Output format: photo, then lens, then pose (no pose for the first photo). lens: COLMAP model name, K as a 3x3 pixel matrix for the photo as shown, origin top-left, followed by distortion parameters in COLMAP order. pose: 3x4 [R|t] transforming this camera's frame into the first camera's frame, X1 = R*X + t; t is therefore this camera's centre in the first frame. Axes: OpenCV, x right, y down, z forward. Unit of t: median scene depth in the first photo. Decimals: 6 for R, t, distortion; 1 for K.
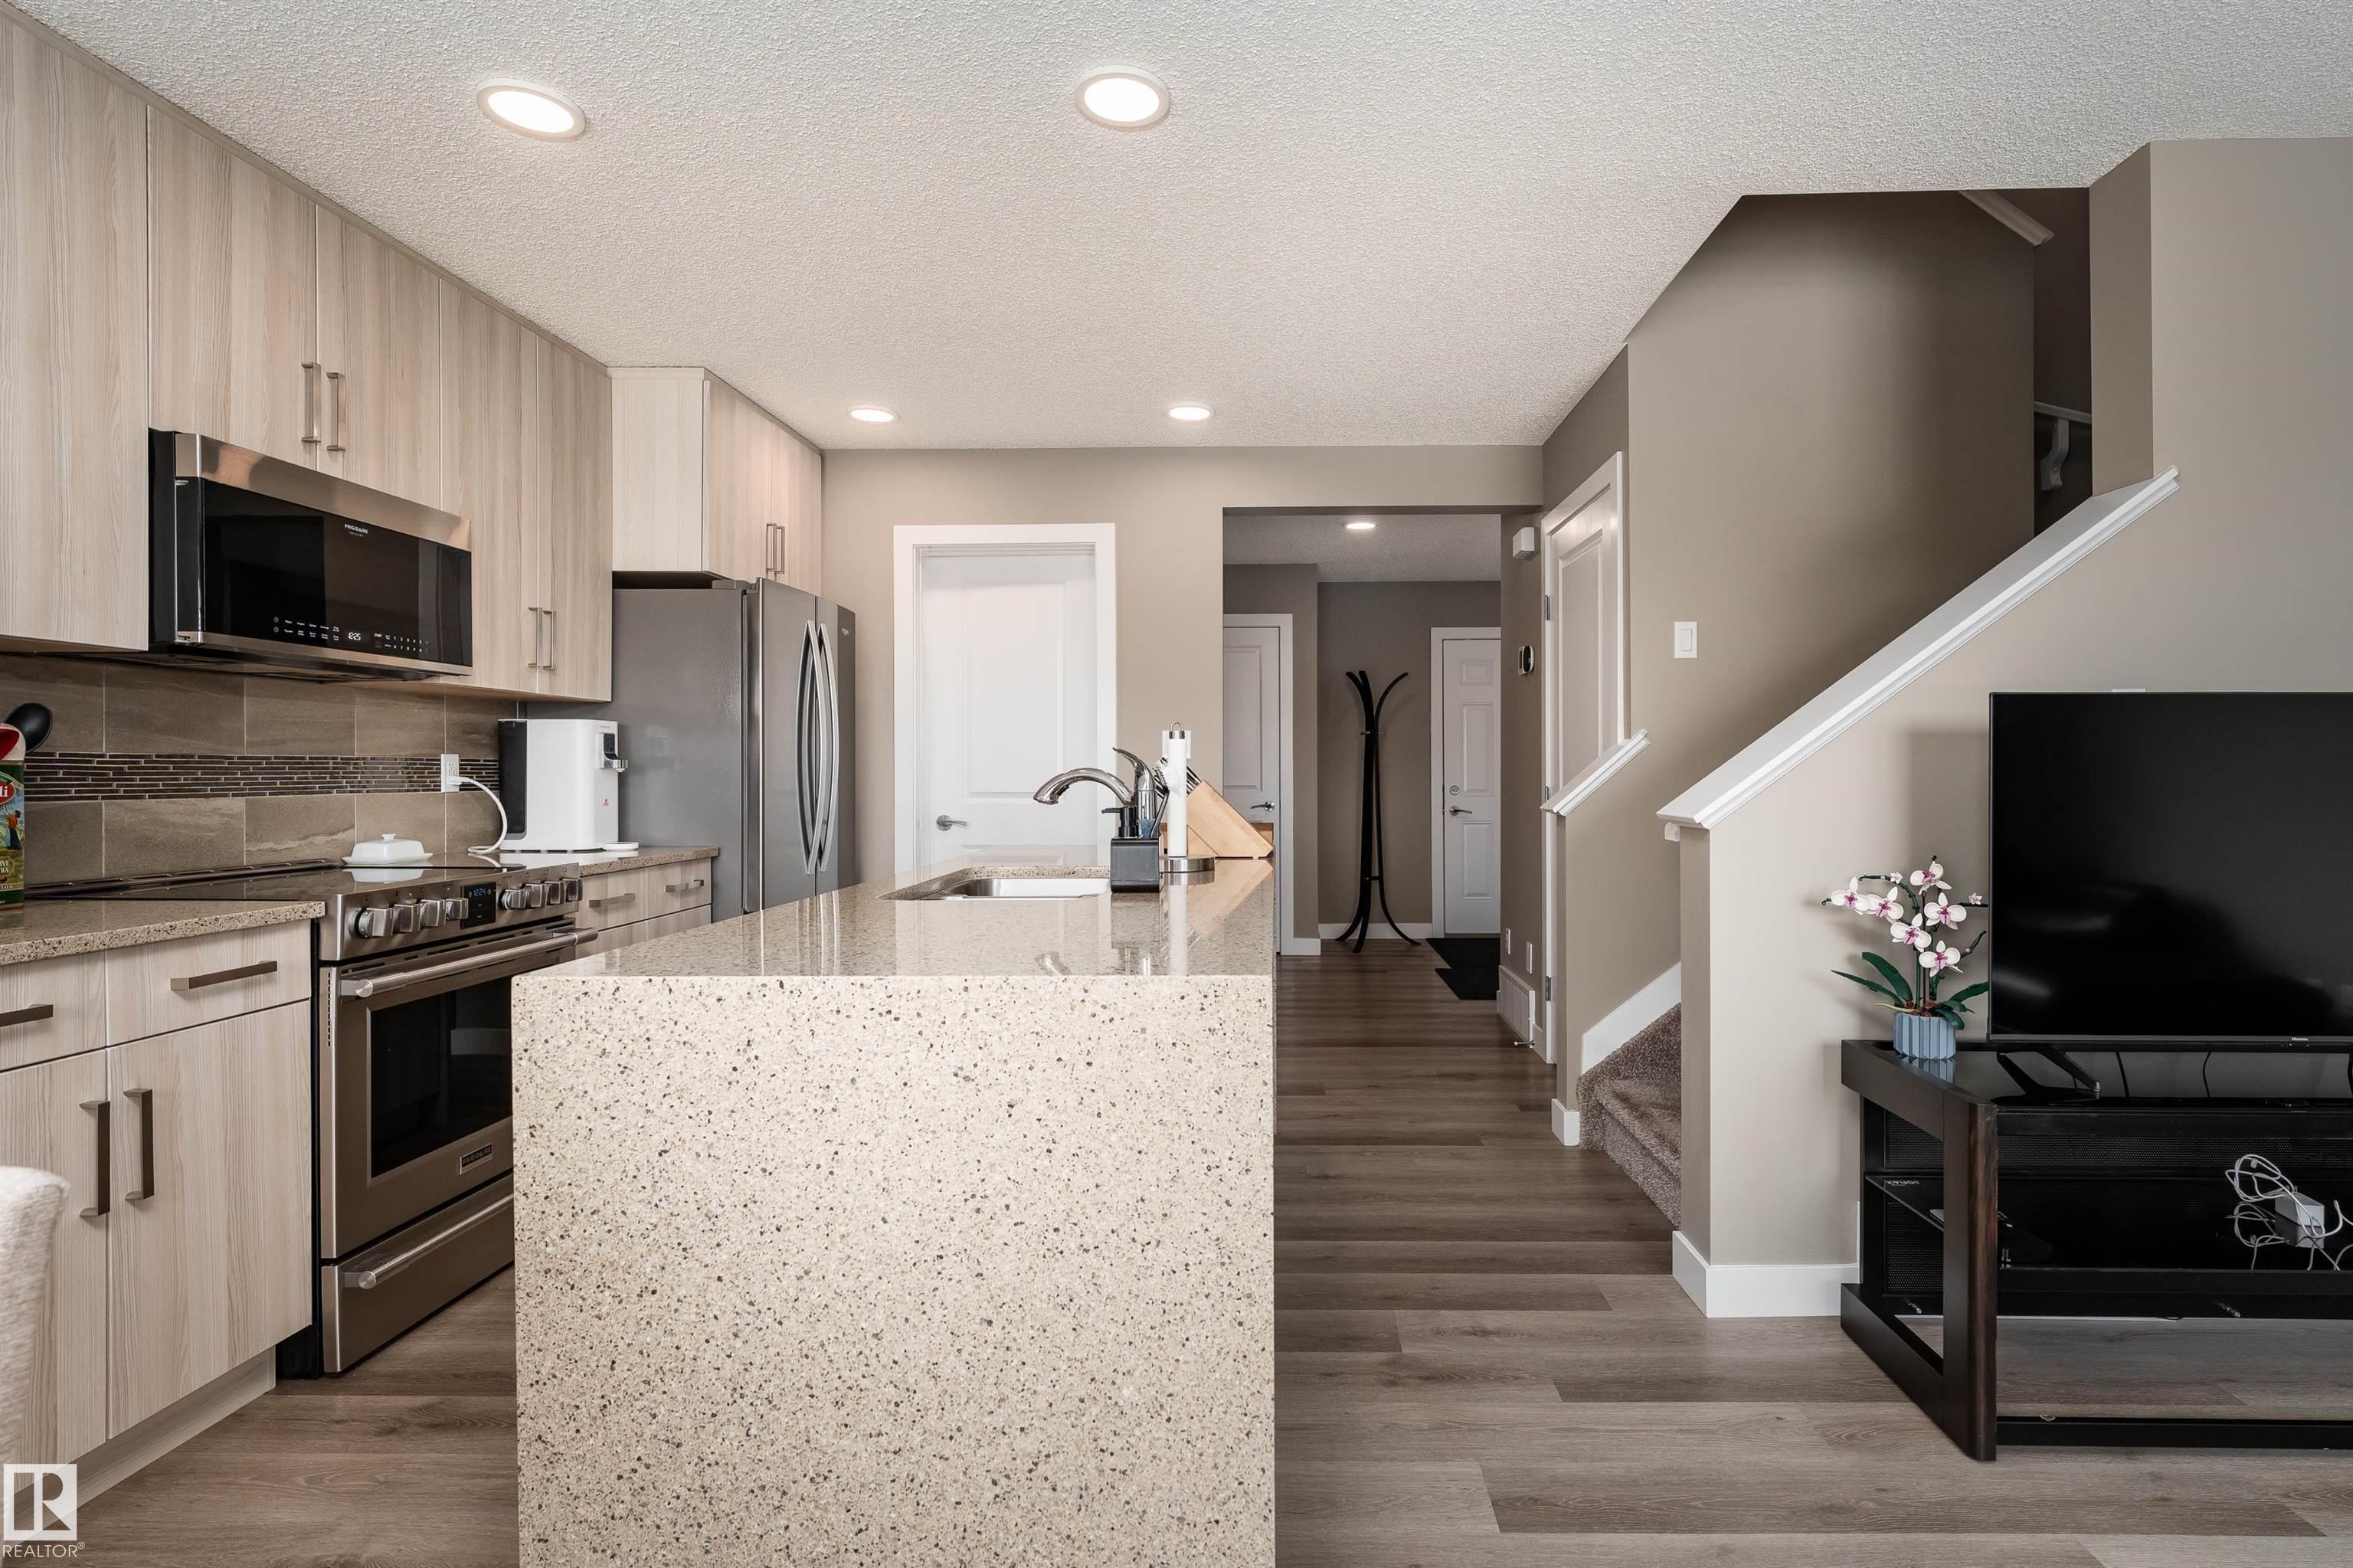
lens RADIAL K [[1159.4, 0, 1251.0], [0, 1159.4, 780.1], [0, 0, 1]] dist [-0.000430, -0.000442]
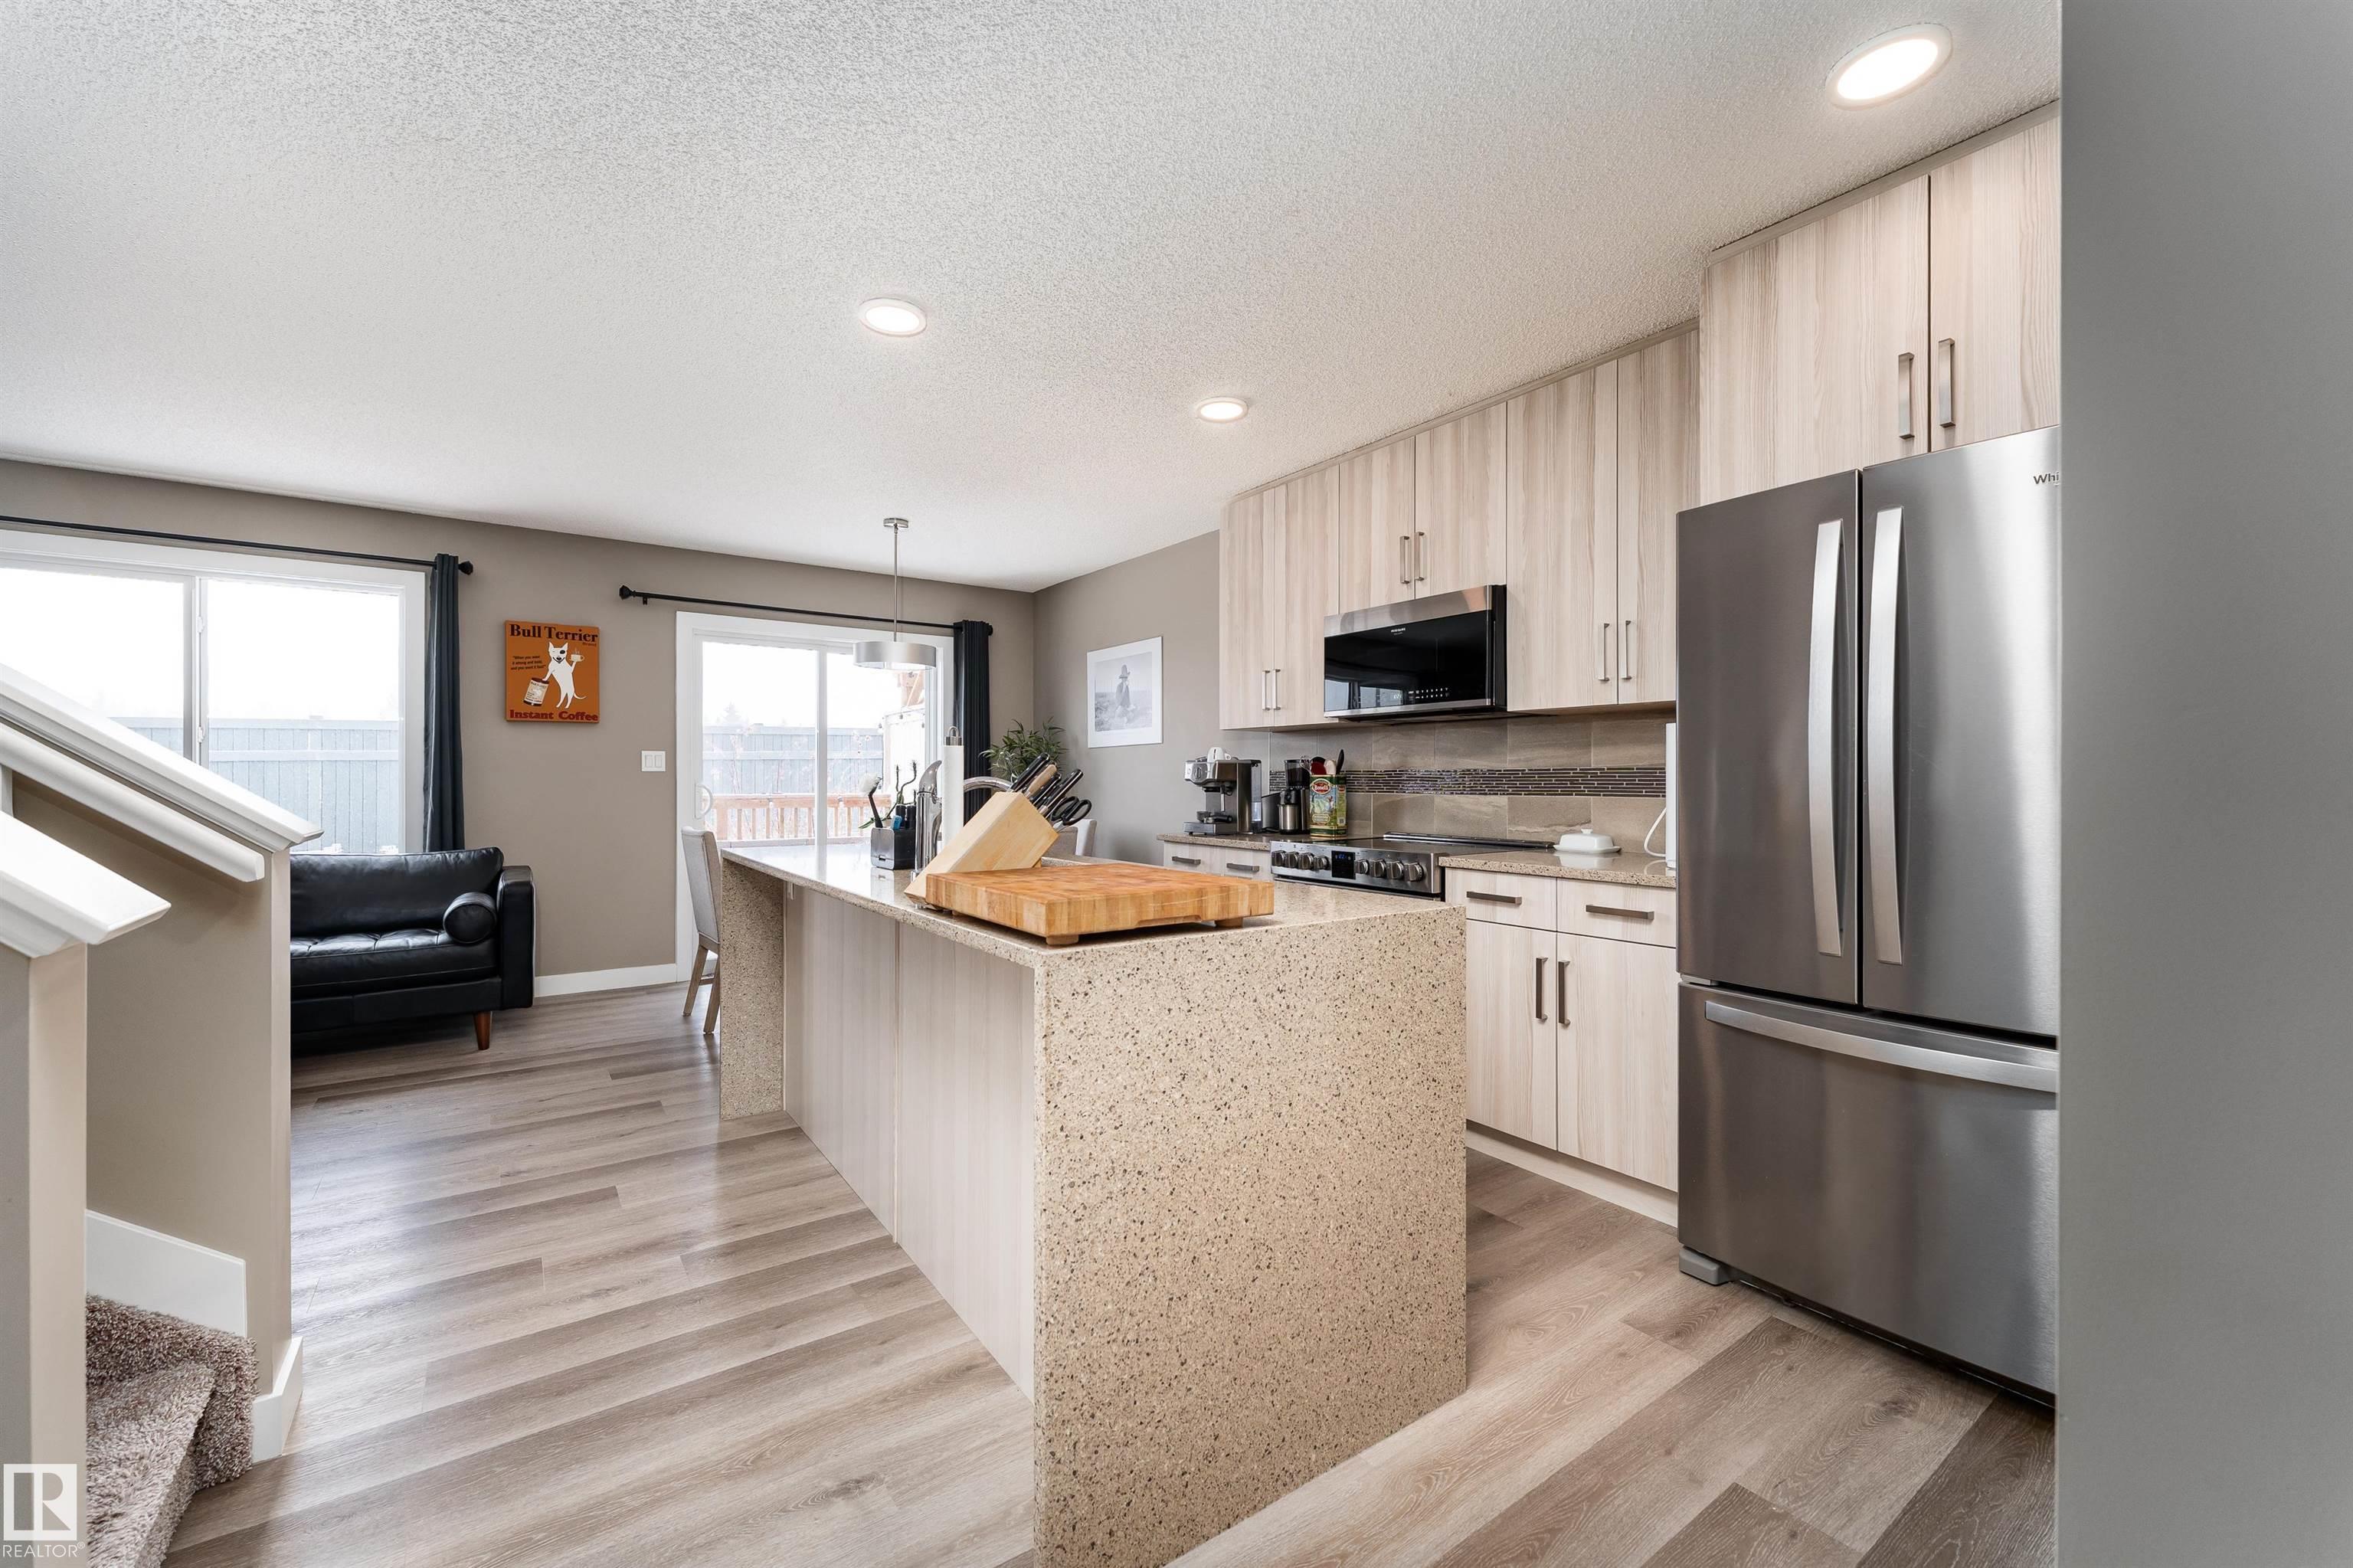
lens RADIAL K [[949.2, 0, 1176.5], [0, 949.2, 784.0], [0, 0, 1]] dist [-0.000977, -0.000016]
pose [[-0.804341, 0.002352, -0.594163, 0.254034], [-0.004465, 0.999940, 0.010003, -0.012124], [0.594151, 0.010699, -0.804282, 1.773461]]
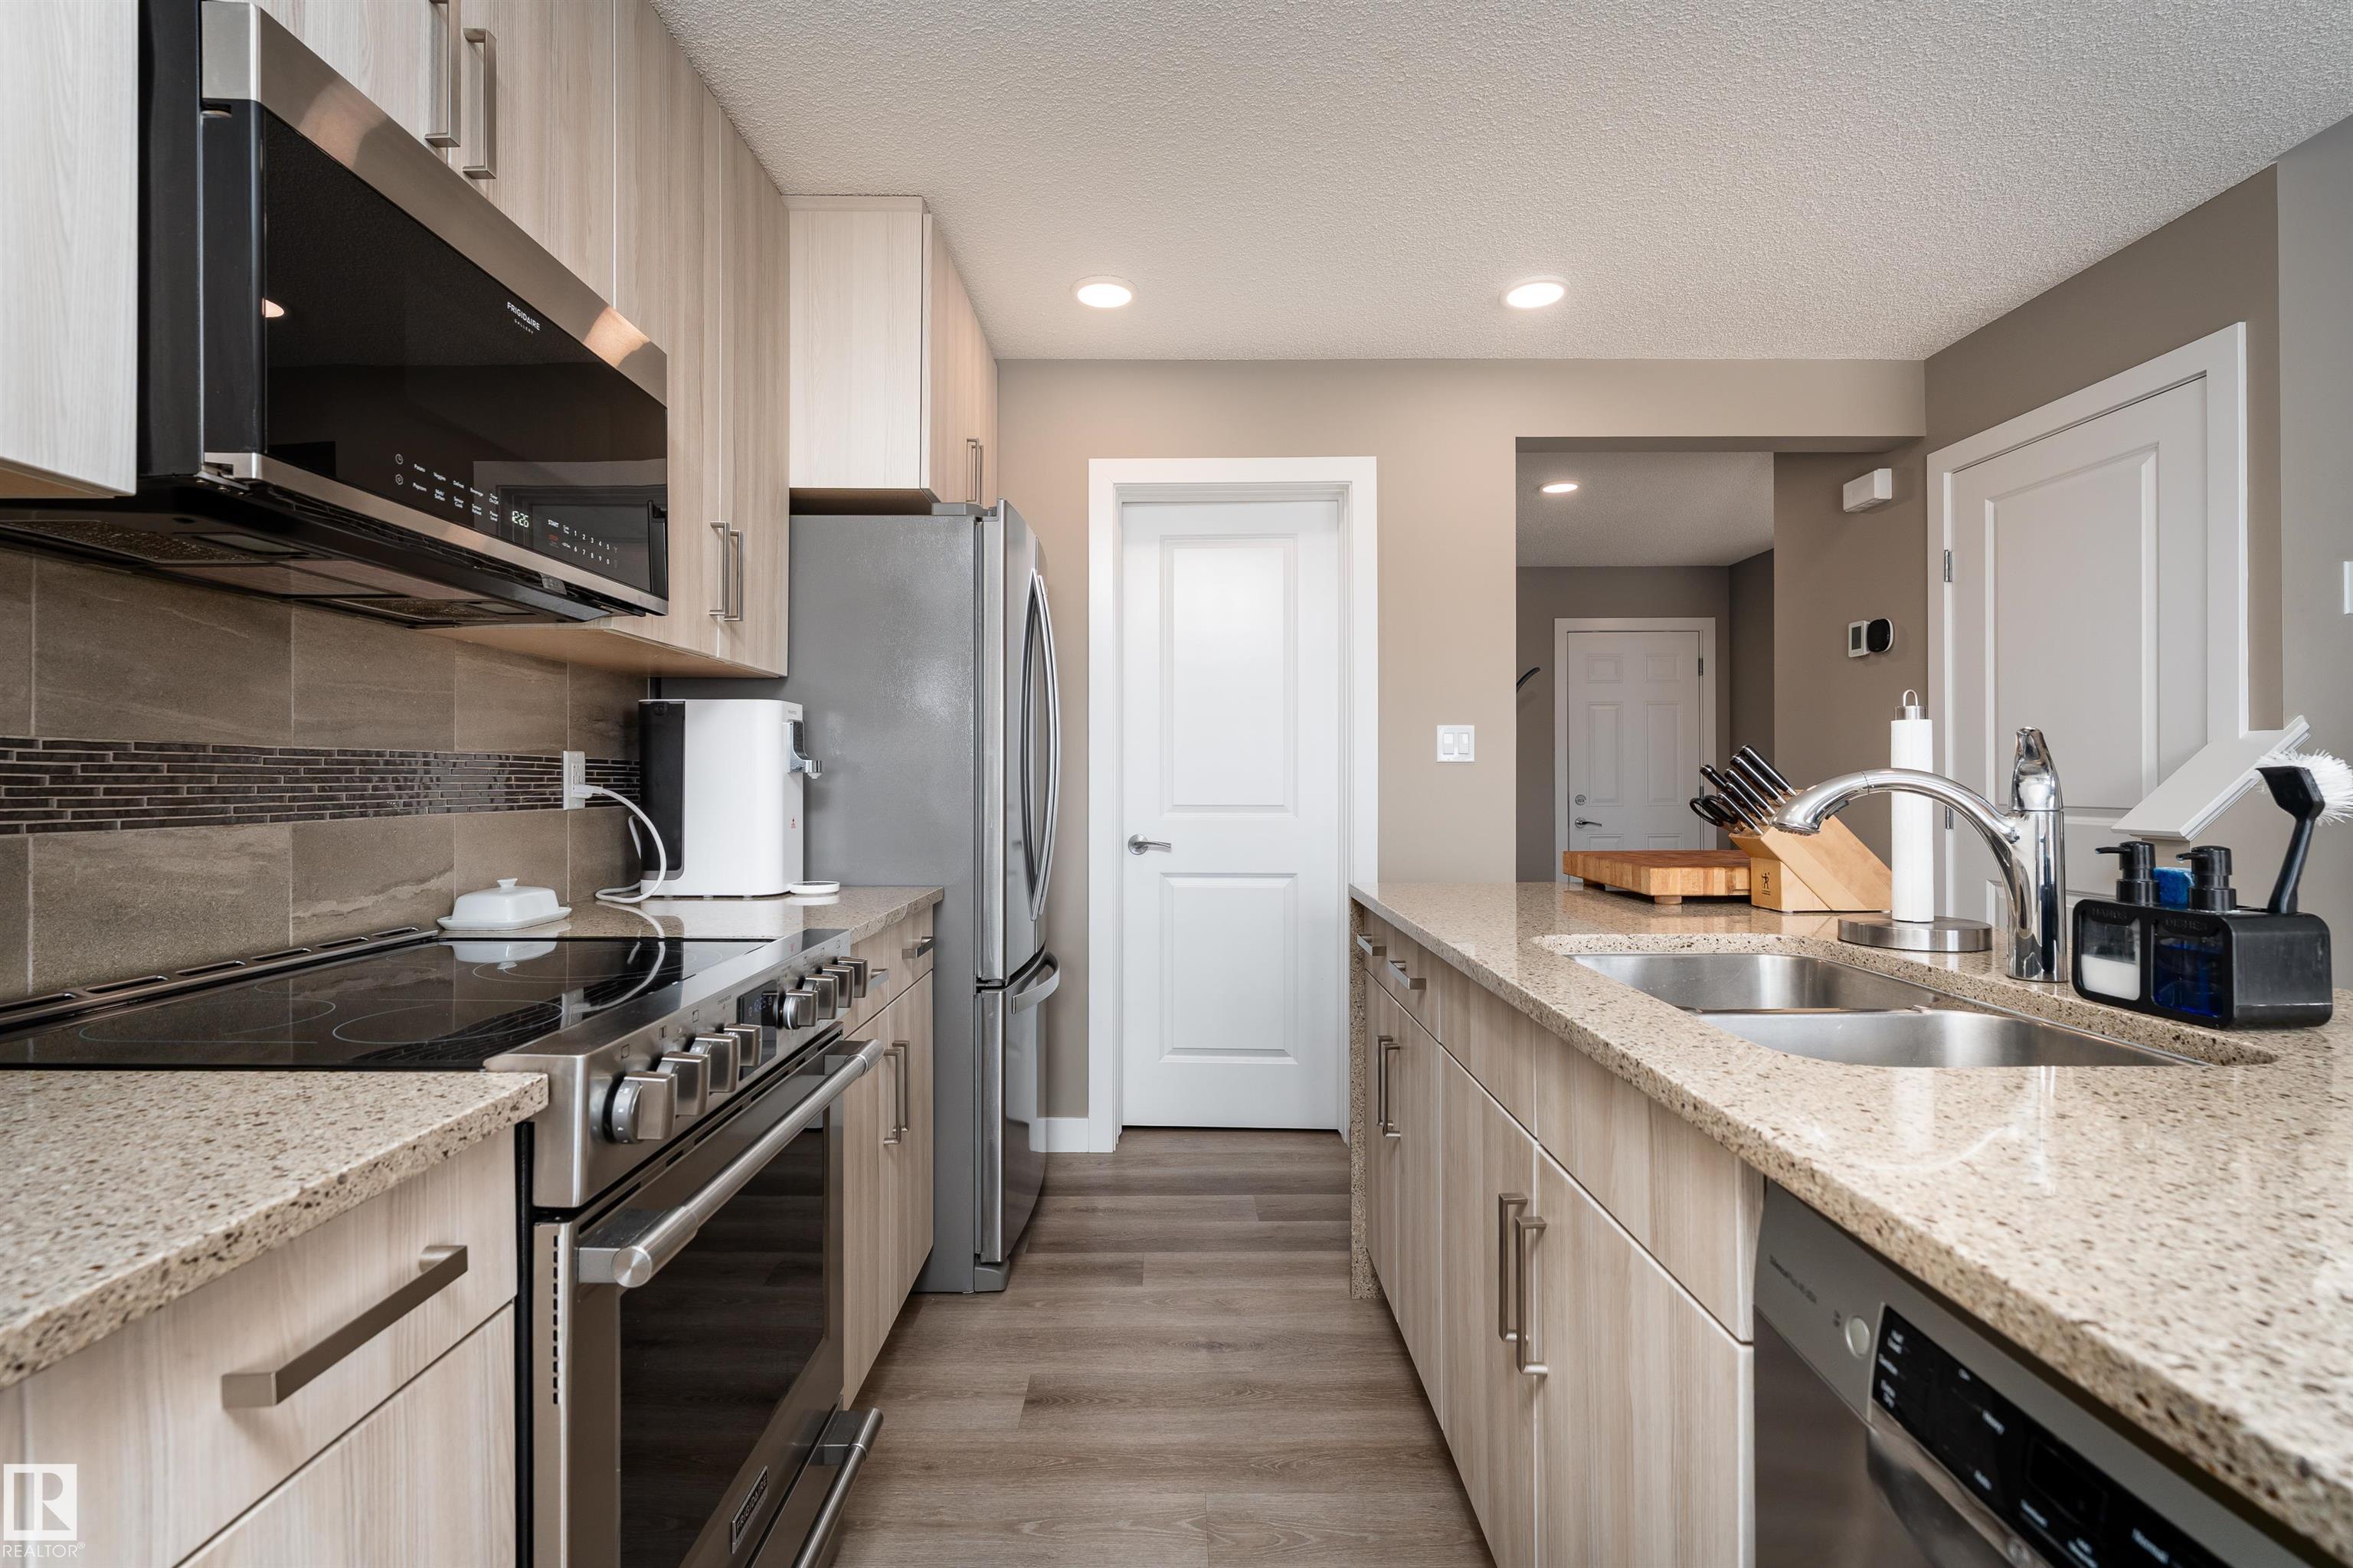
lens RADIAL K [[1097.5, 0, 1176.5], [0, 1097.5, 784.0], [0, 0, 1]] dist [-0.001760, -0.000166]
pose [[0.999719, -0.000706, 0.023696, -0.457052], [0.000806, 0.999991, -0.004222, -0.001269], [-0.023693, 0.004240, 0.999710, 0.464467]]
